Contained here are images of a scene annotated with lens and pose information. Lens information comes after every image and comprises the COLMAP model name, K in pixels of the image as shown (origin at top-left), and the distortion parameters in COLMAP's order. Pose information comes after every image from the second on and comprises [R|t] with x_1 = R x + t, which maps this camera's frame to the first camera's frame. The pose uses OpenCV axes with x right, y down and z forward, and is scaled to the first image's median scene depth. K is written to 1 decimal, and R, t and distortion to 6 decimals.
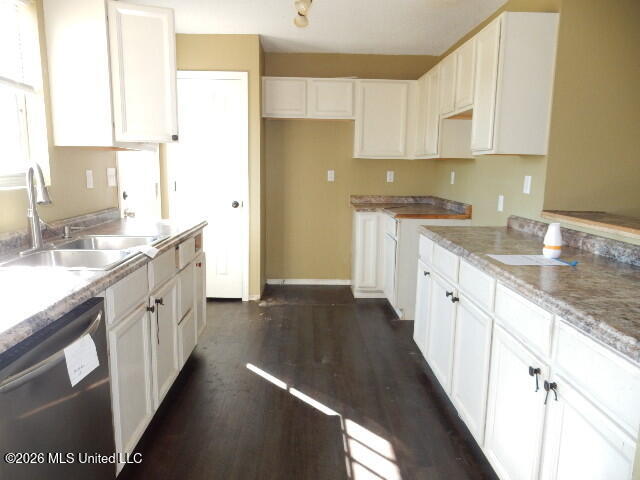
lens RADIAL K [[470.1, 0, 320.0], [0, 470.1, 240.0], [0, 0, 1]] dist [0.023016, -0.029602]
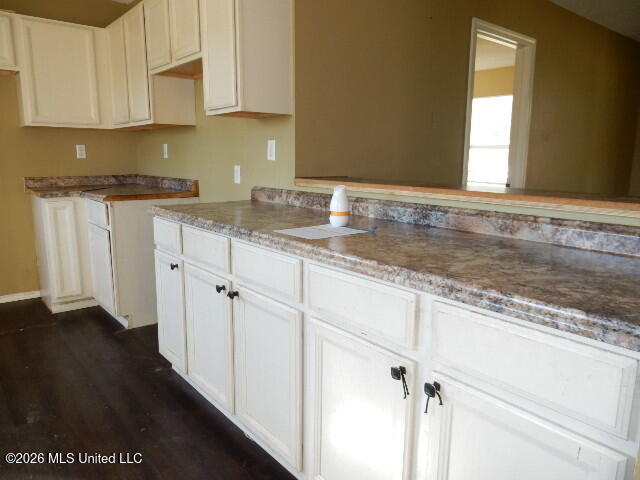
lens RADIAL K [[470.1, 0, 320.0], [0, 470.1, 240.0], [0, 0, 1]] dist [0.023016, -0.029602]
pose [[0.794674, -0.119382, 0.595182, -0.031506], [0.100970, 0.992808, 0.064325, 0.002340], [-0.598581, 0.008979, 0.801012, 0.208560]]
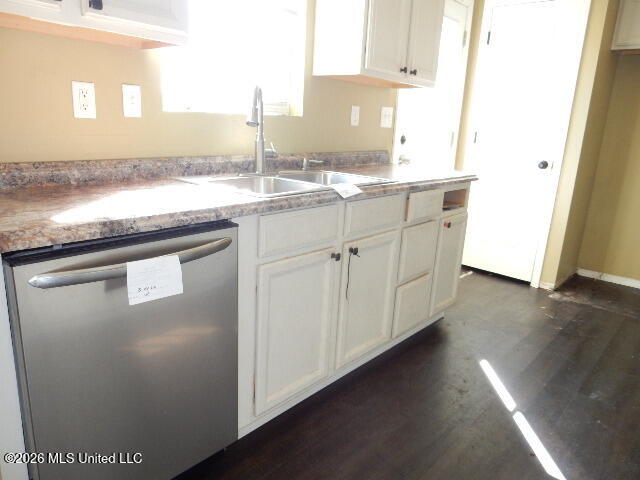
lens RADIAL K [[470.1, 0, 320.0], [0, 470.1, 240.0], [0, 0, 1]] dist [0.023016, -0.029602]
pose [[0.732769, 0.197410, -0.651213, 0.114184], [-0.151717, 0.980302, 0.126453, 0.006746], [0.663348, 0.006140, 0.748286, 0.210330]]
